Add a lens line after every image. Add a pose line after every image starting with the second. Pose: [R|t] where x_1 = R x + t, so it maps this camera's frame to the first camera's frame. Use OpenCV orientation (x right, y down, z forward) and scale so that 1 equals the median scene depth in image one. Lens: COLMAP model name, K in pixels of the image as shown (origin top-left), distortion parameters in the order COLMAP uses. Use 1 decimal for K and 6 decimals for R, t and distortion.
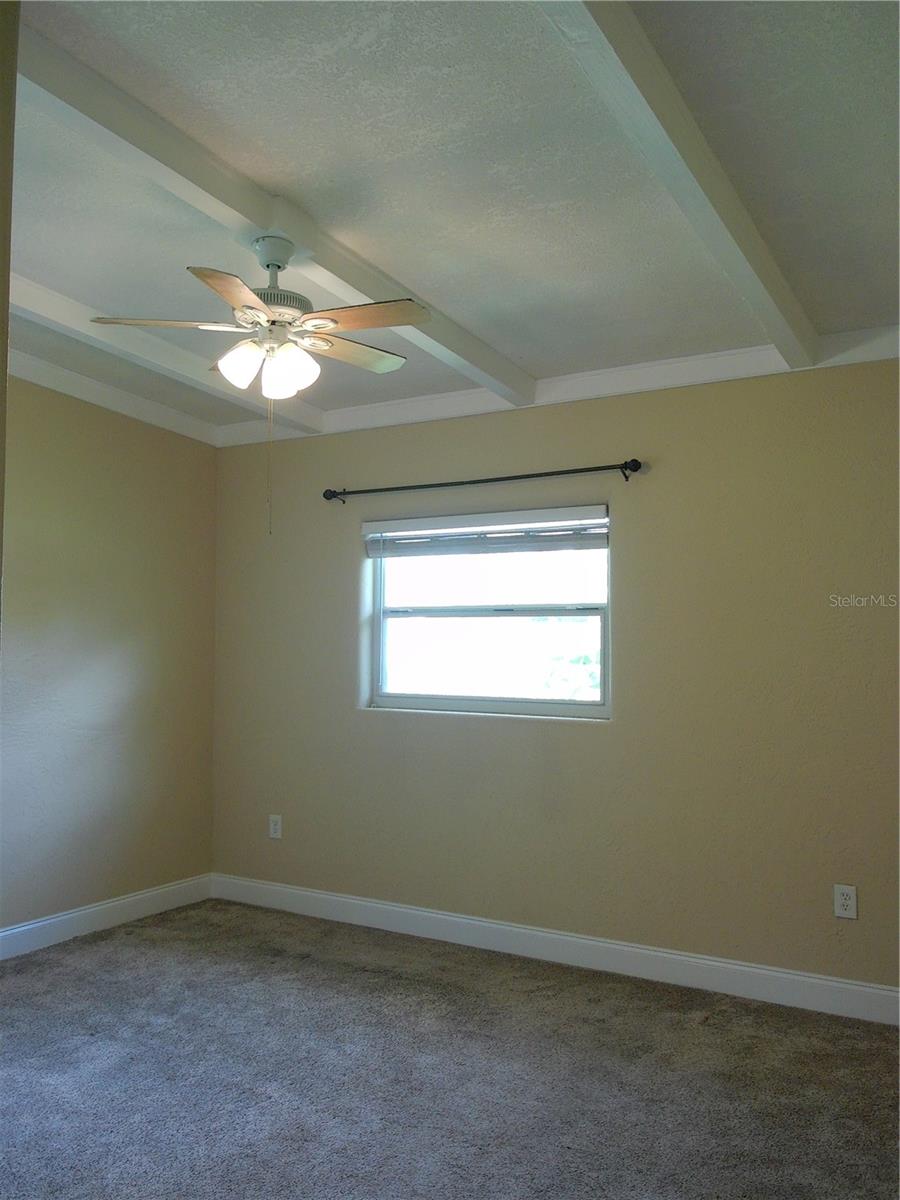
lens RADIAL K [[983.5, 0, 438.4], [0, 983.5, 607.2], [0, 0, 1]] dist [0.037469, -0.076338]
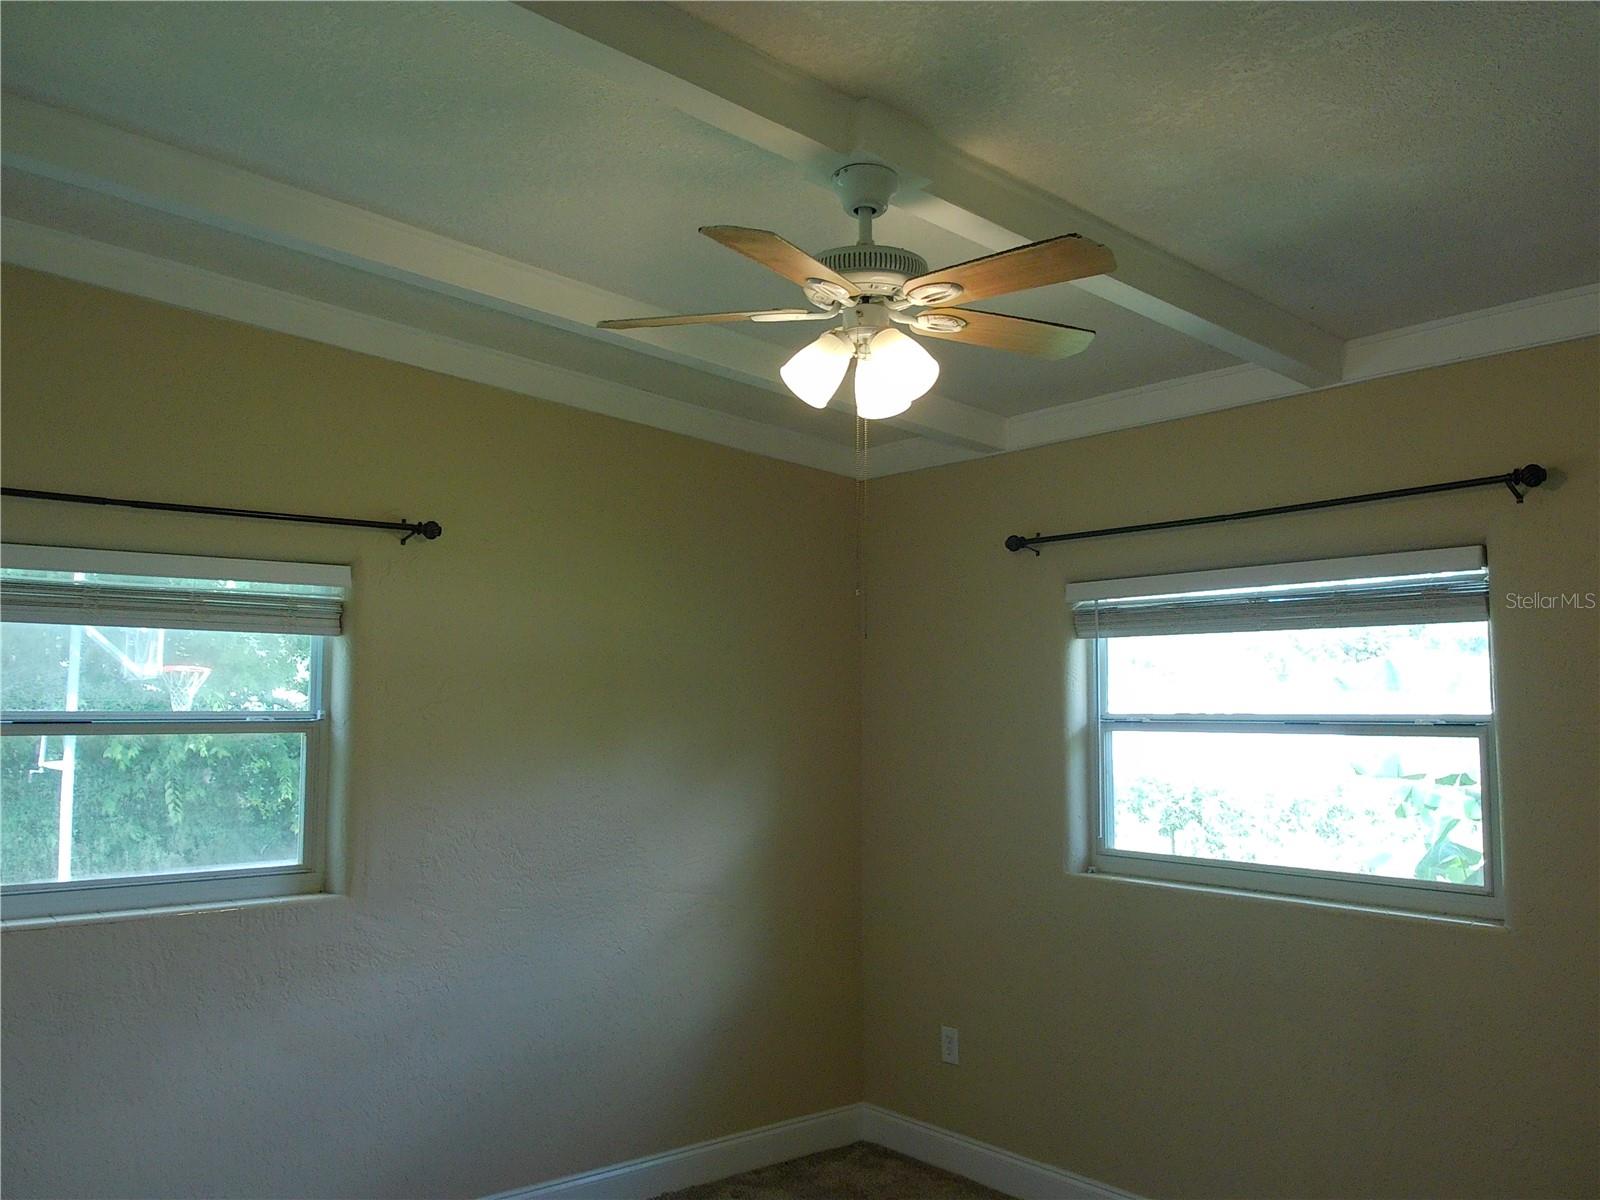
lens RADIAL K [[1311.3, 0, 797.0], [0, 1311.3, 610.7], [0, 0, 1]] dist [0.037469, -0.076338]
pose [[0.946896, -0.031541, -0.319990, 0.037024], [0.018170, 0.998836, -0.044688, -0.039331], [0.321027, 0.036501, 0.946366, 0.147129]]
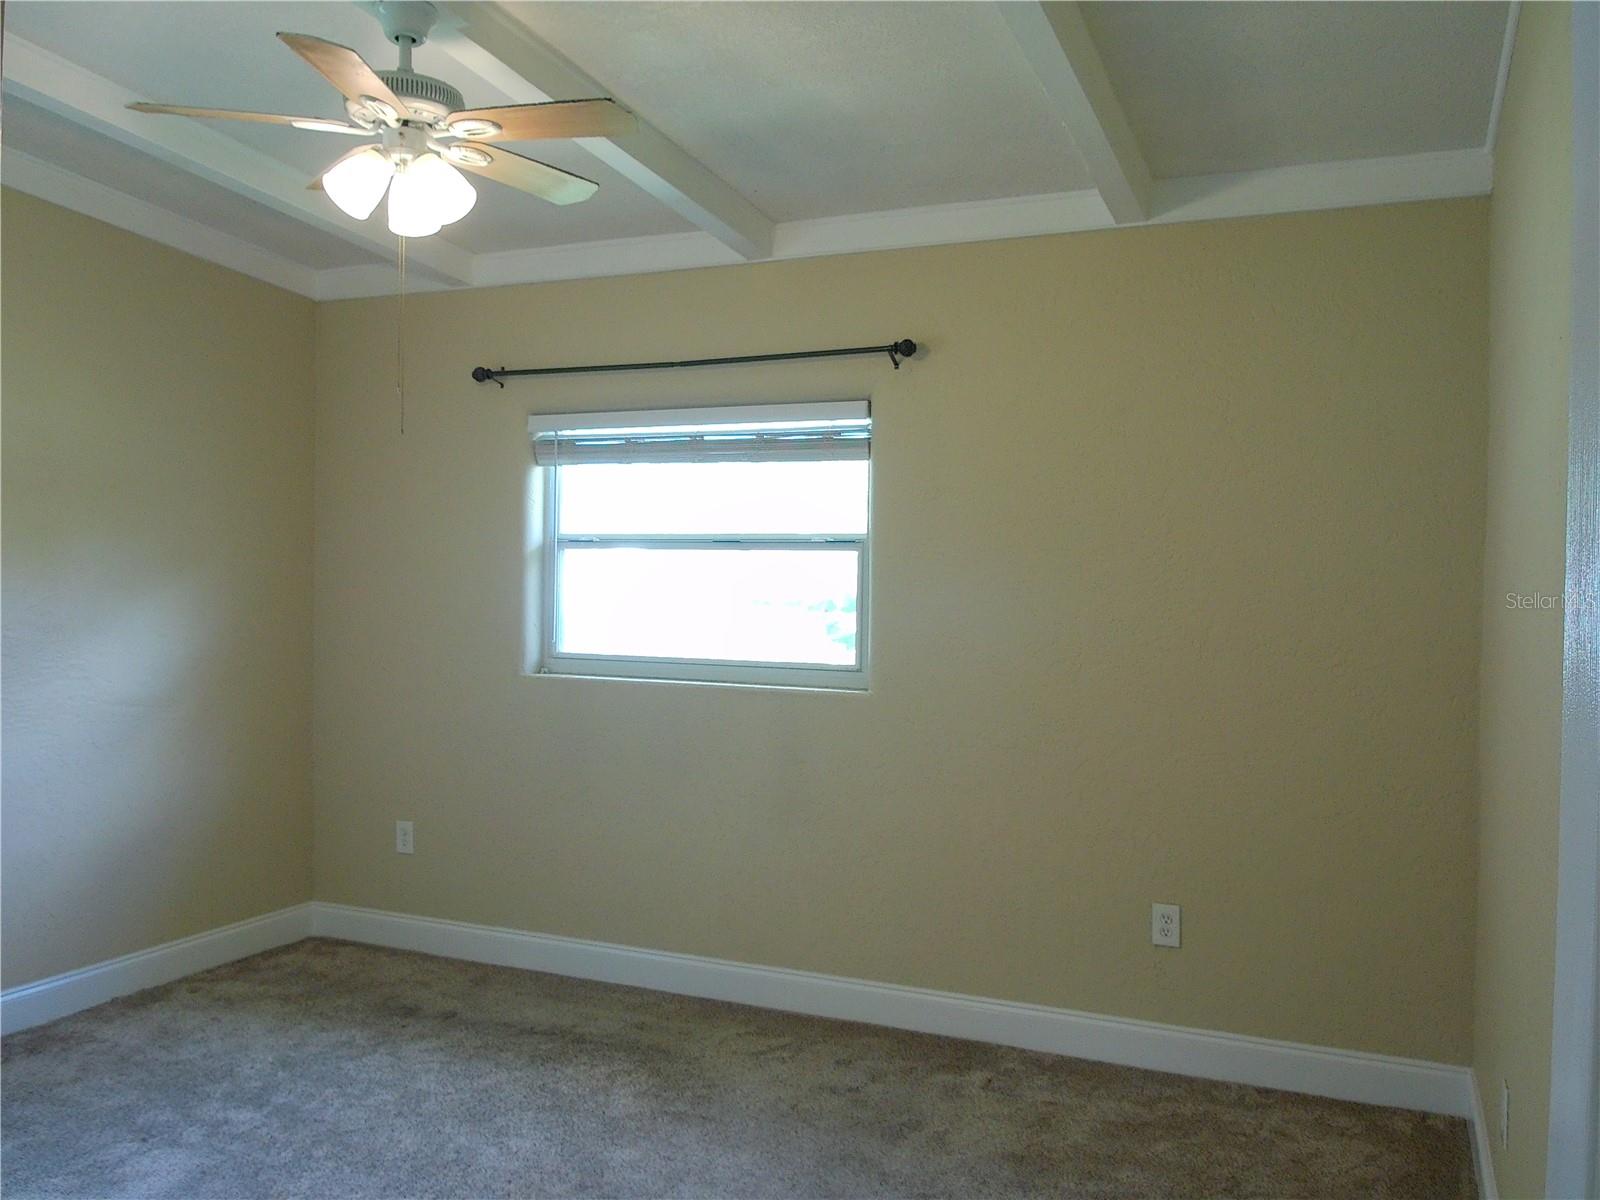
lens RADIAL K [[1311.3, 0, 790.9], [0, 1311.3, 606.0], [0, 0, 1]] dist [0.037469, -0.076338]
pose [[0.991682, 0.005698, 0.128586, -0.012433], [-0.013289, 0.998214, 0.058249, -0.007116], [-0.128024, -0.059473, 0.989986, 0.027982]]
